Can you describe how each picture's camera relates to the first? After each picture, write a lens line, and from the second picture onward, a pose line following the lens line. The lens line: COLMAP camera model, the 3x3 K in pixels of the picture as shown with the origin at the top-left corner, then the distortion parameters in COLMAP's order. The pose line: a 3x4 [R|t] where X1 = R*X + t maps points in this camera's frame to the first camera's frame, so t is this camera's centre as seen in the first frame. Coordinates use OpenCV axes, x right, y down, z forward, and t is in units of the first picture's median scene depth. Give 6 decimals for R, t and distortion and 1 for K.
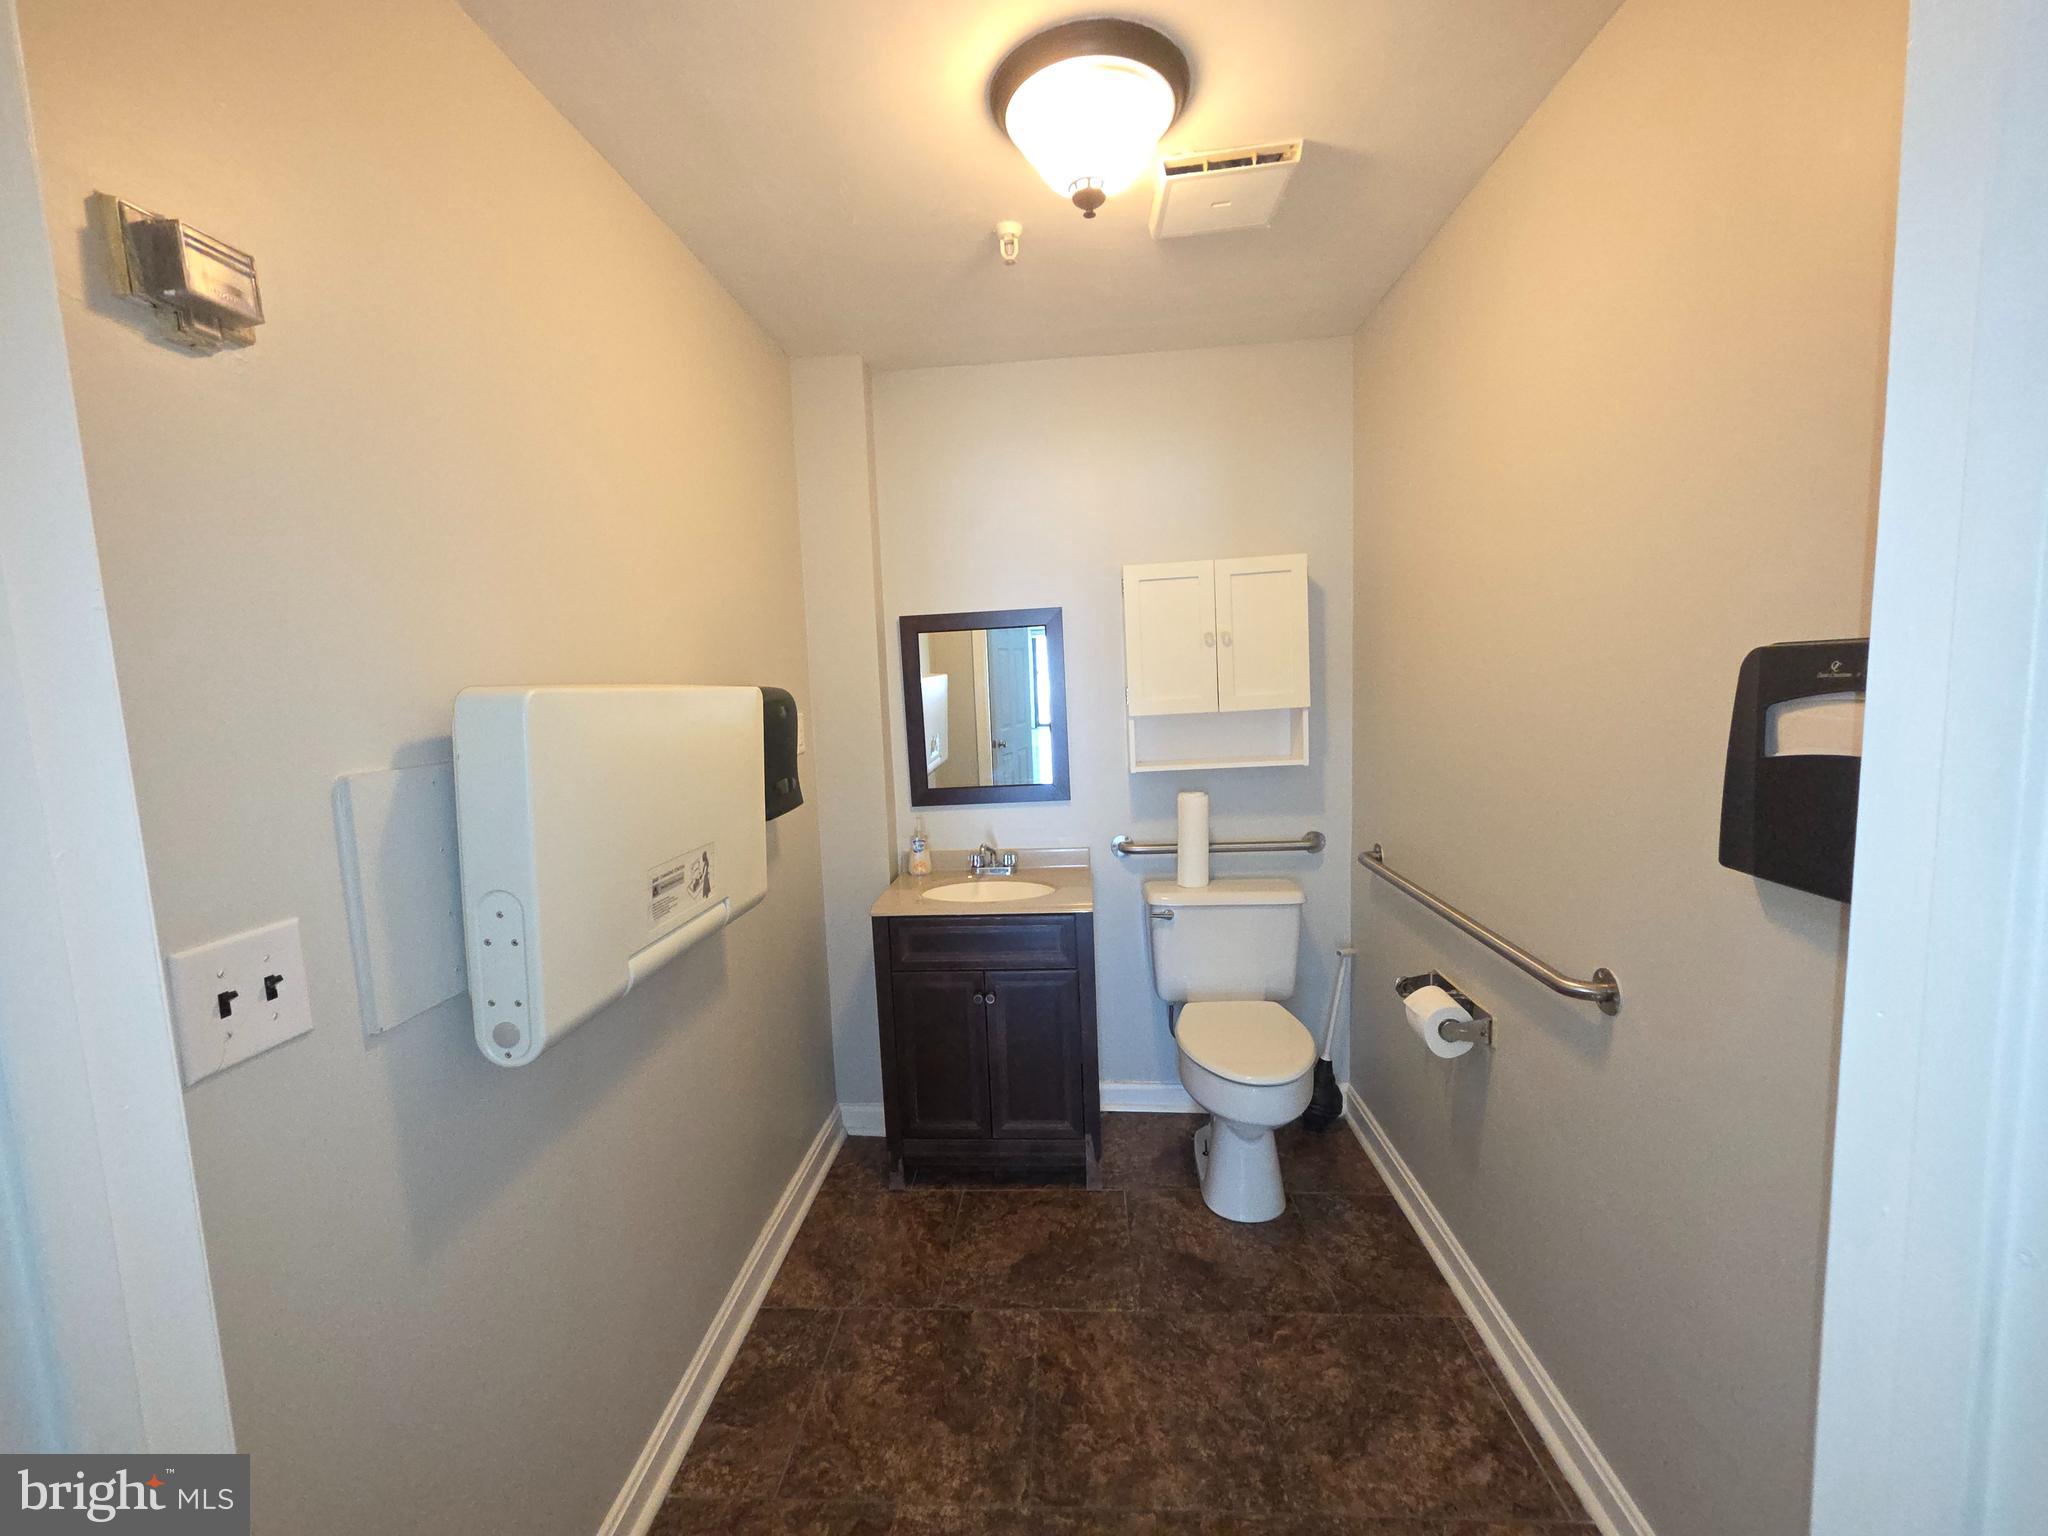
lens RADIAL K [[837.7, 0, 1024.0], [0, 837.7, 768.0], [0, 0, 1]] dist [0.001491, 0.000310]
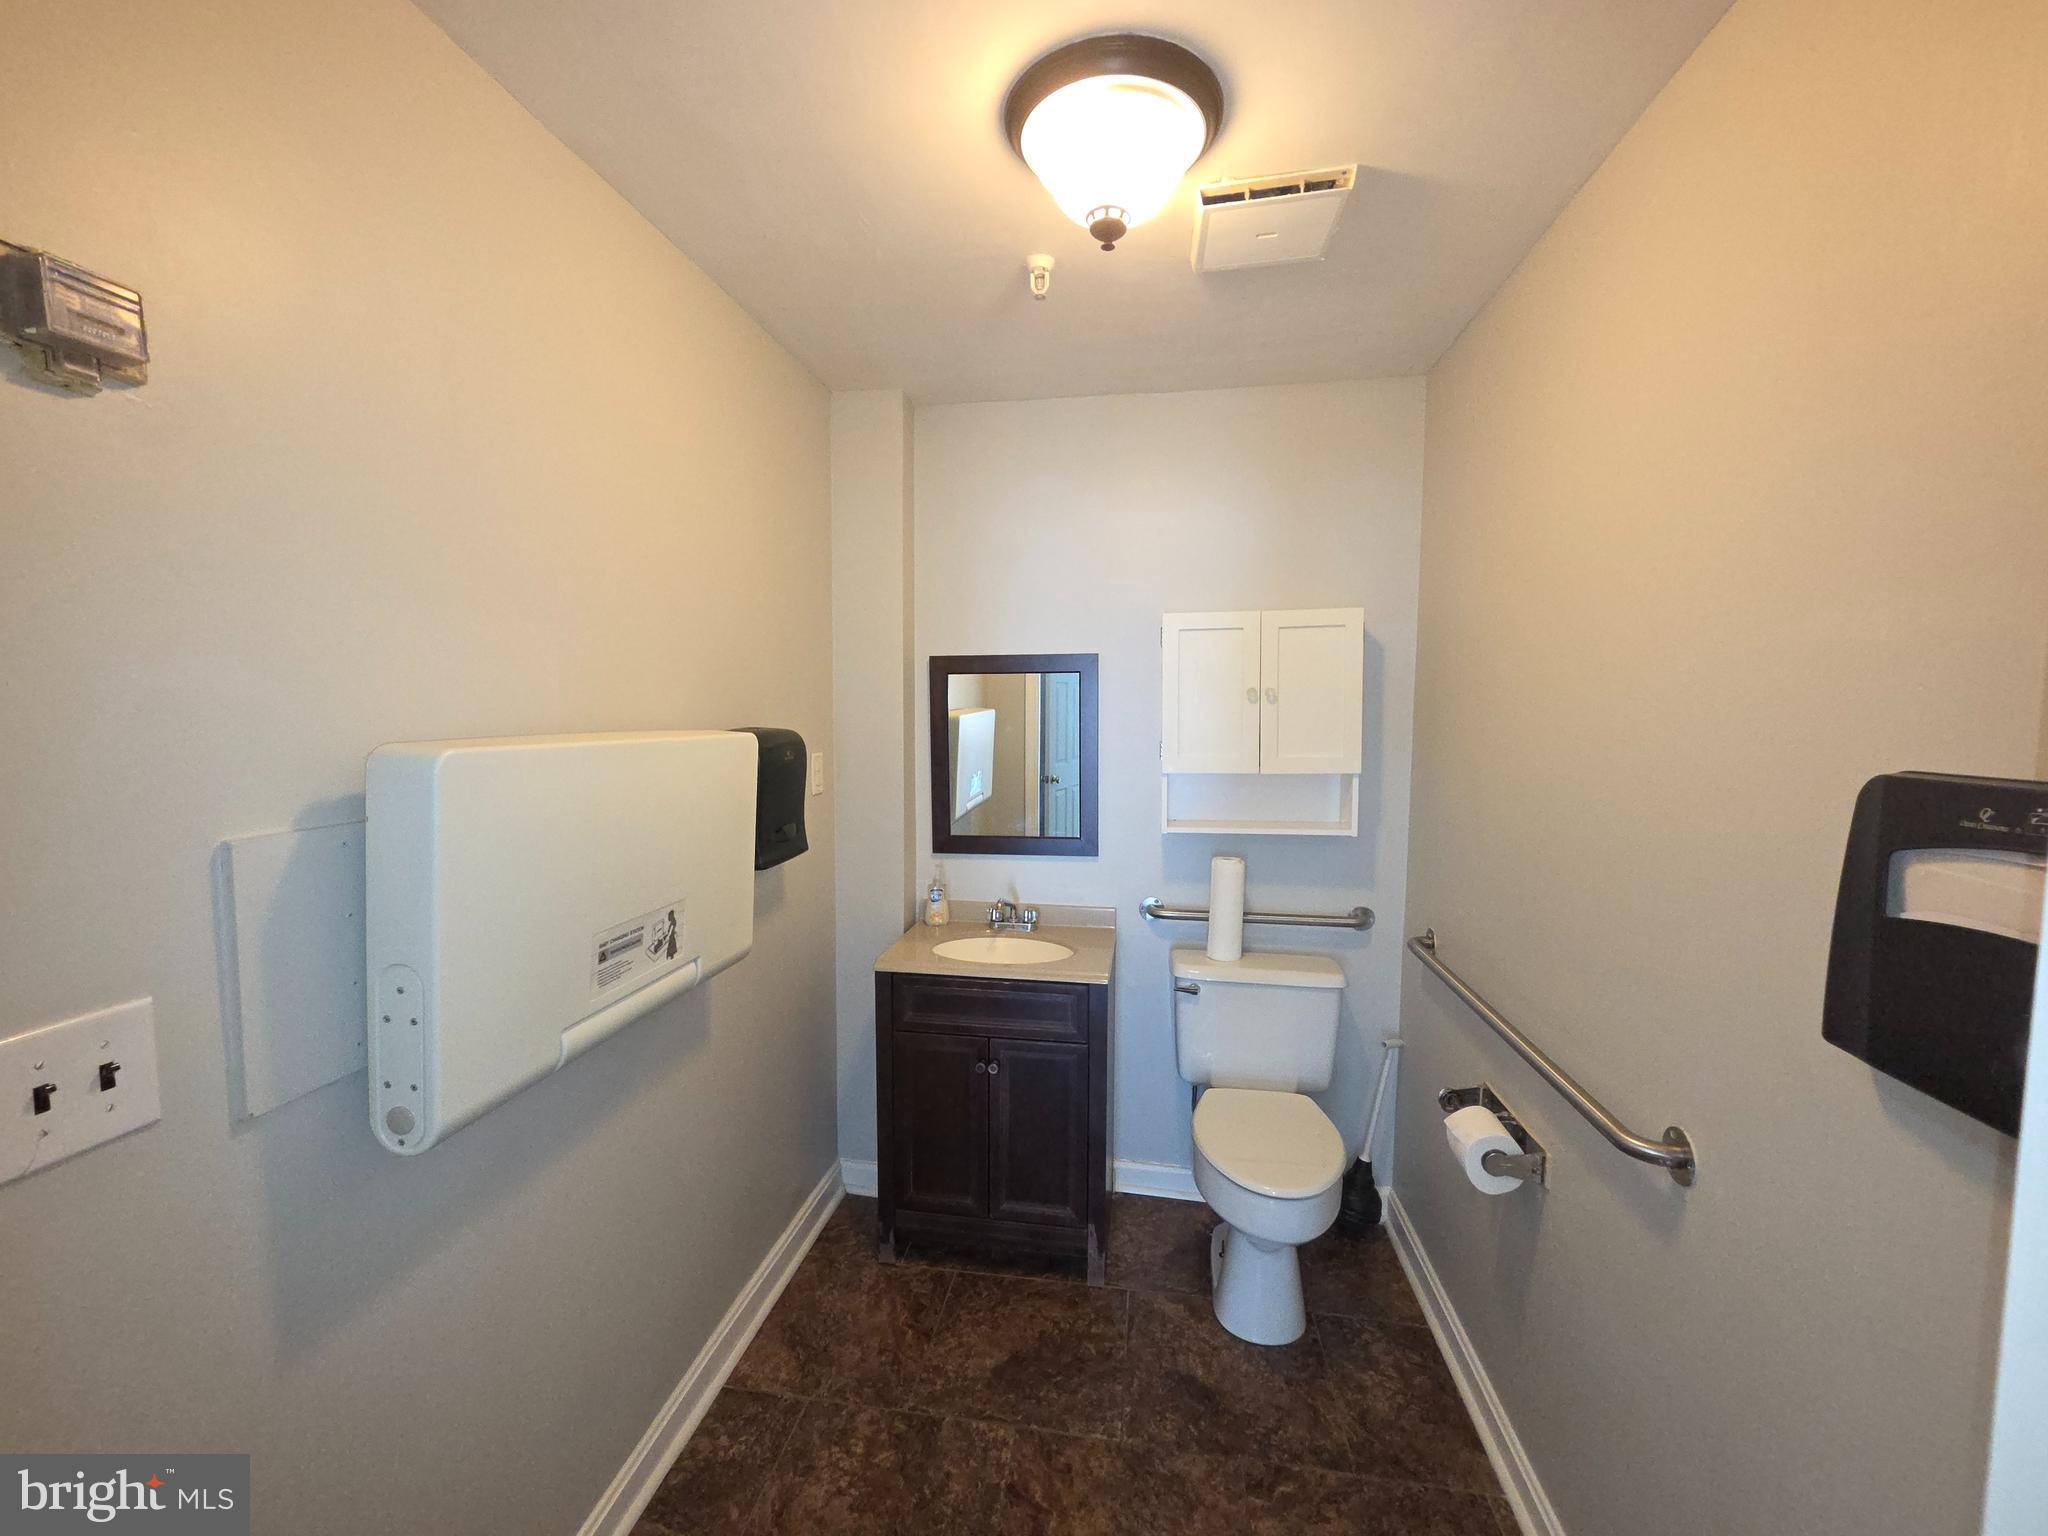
lens RADIAL K [[837.7, 0, 1024.0], [0, 837.7, 768.0], [0, 0, 1]] dist [0.001491, 0.000310]
pose [[0.994854, 0.051433, -0.087290, 0.069043], [-0.053887, 0.998209, -0.025996, -0.044847], [0.085797, 0.030566, 0.995844, 0.069484]]
